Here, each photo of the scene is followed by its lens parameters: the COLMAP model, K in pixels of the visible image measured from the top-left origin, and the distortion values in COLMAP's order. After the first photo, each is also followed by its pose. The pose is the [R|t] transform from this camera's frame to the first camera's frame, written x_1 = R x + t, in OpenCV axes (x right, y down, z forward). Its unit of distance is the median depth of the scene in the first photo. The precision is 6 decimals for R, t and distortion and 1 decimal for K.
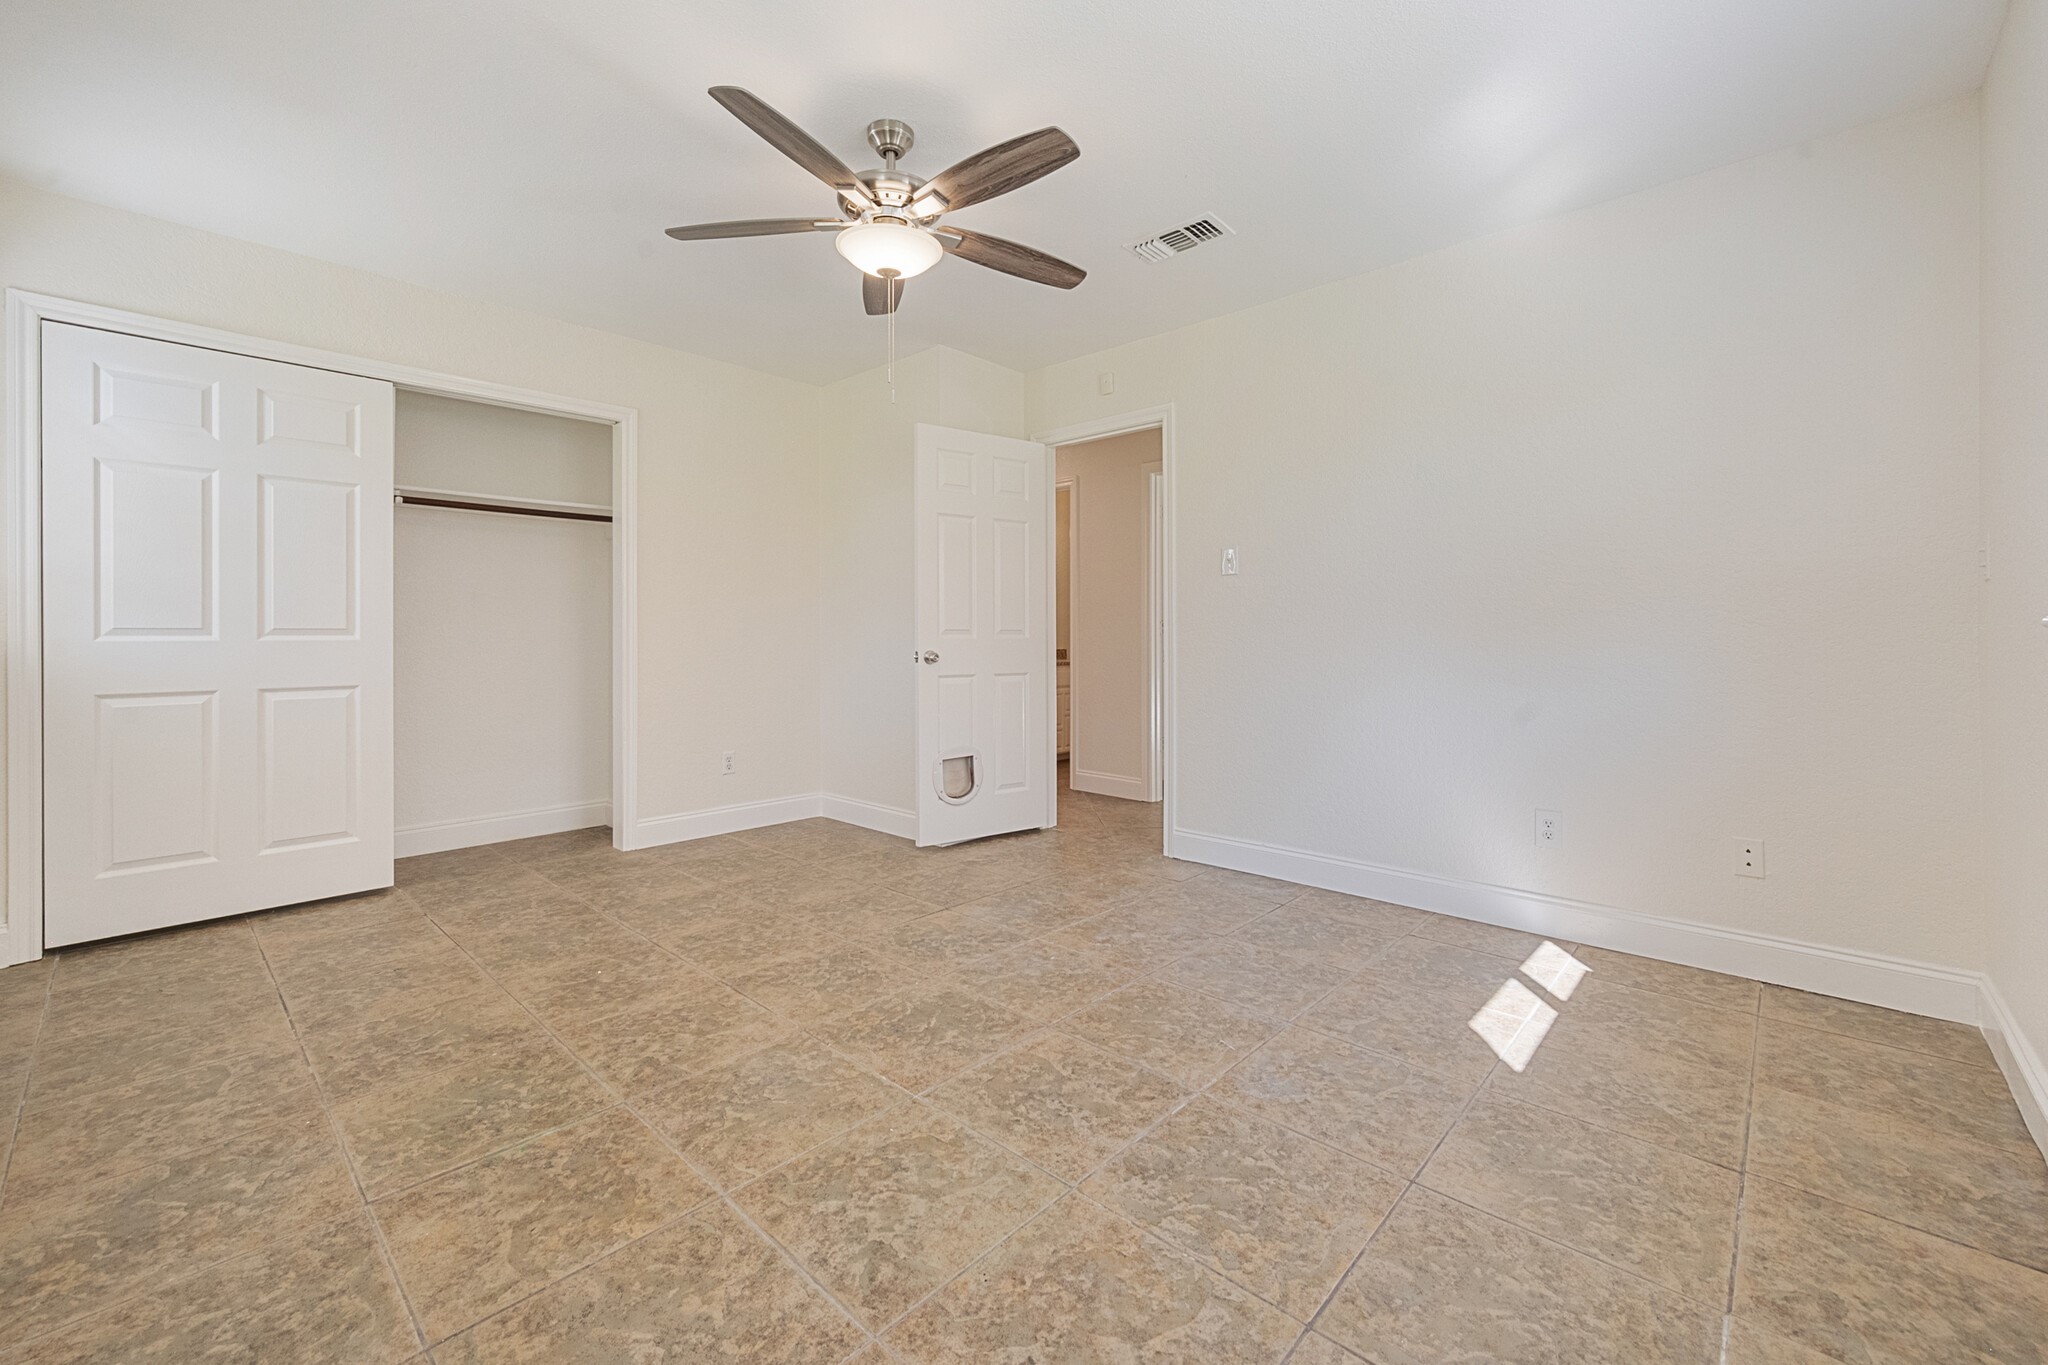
lens RADIAL K [[828.1, 0, 1024.0], [0, 828.1, 644.6], [0, 0, 1]] dist [-0.000398, -0.000034]
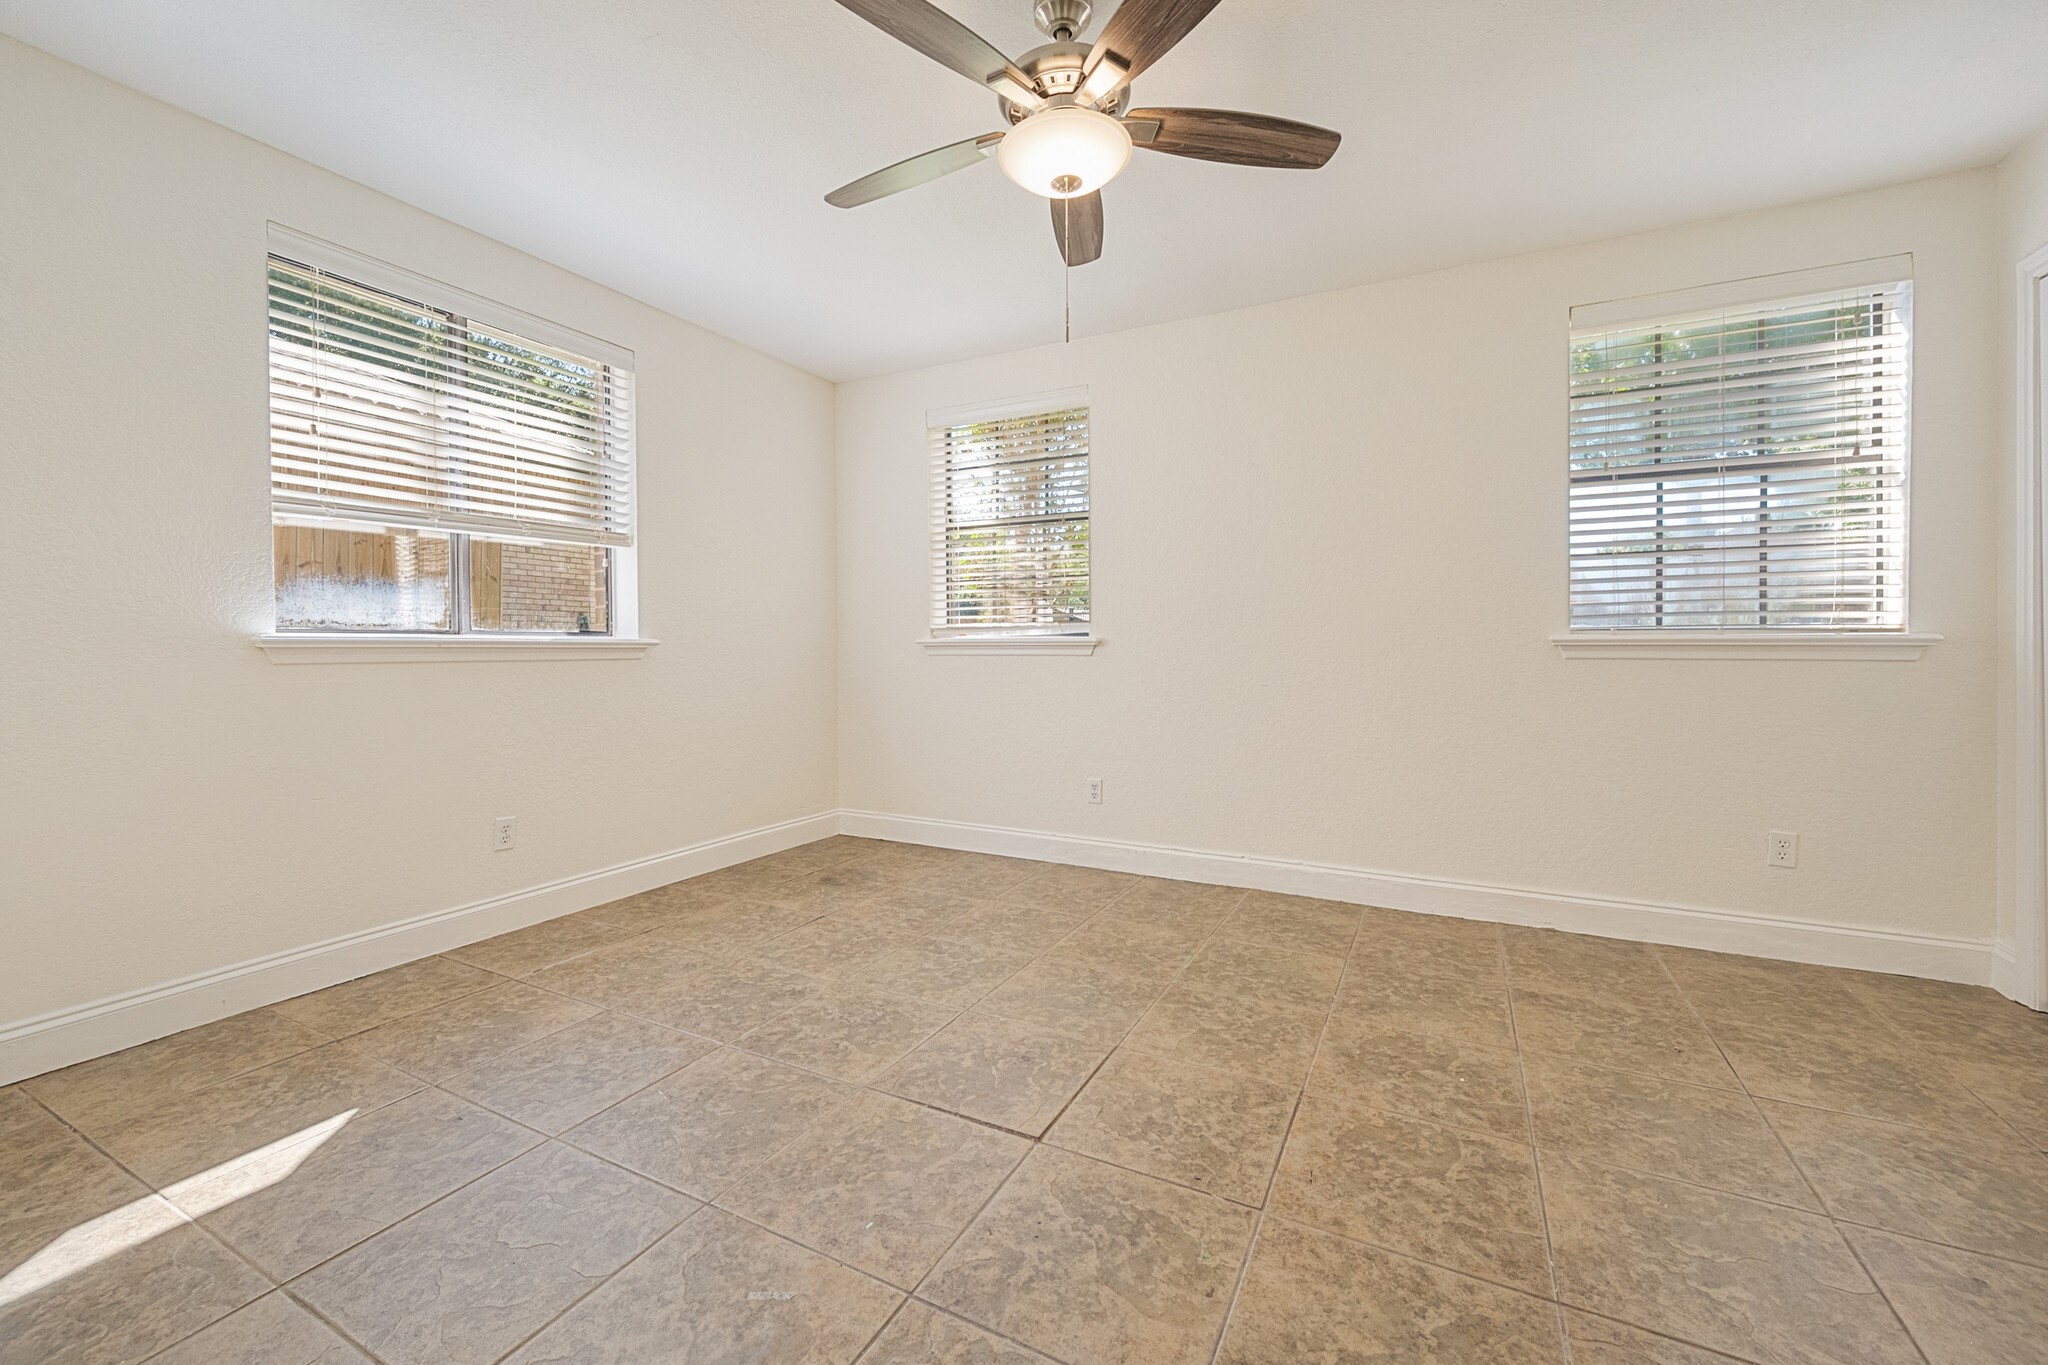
lens RADIAL K [[828.1, 0, 1024.0], [0, 828.1, 644.6], [0, 0, 1]] dist [-0.000398, -0.000034]
pose [[-0.964910, 0.001708, -0.262574, 0.107206], [0.000629, 0.999991, 0.004197, -0.017326], [0.262579, 0.003884, -0.964903, 2.101283]]
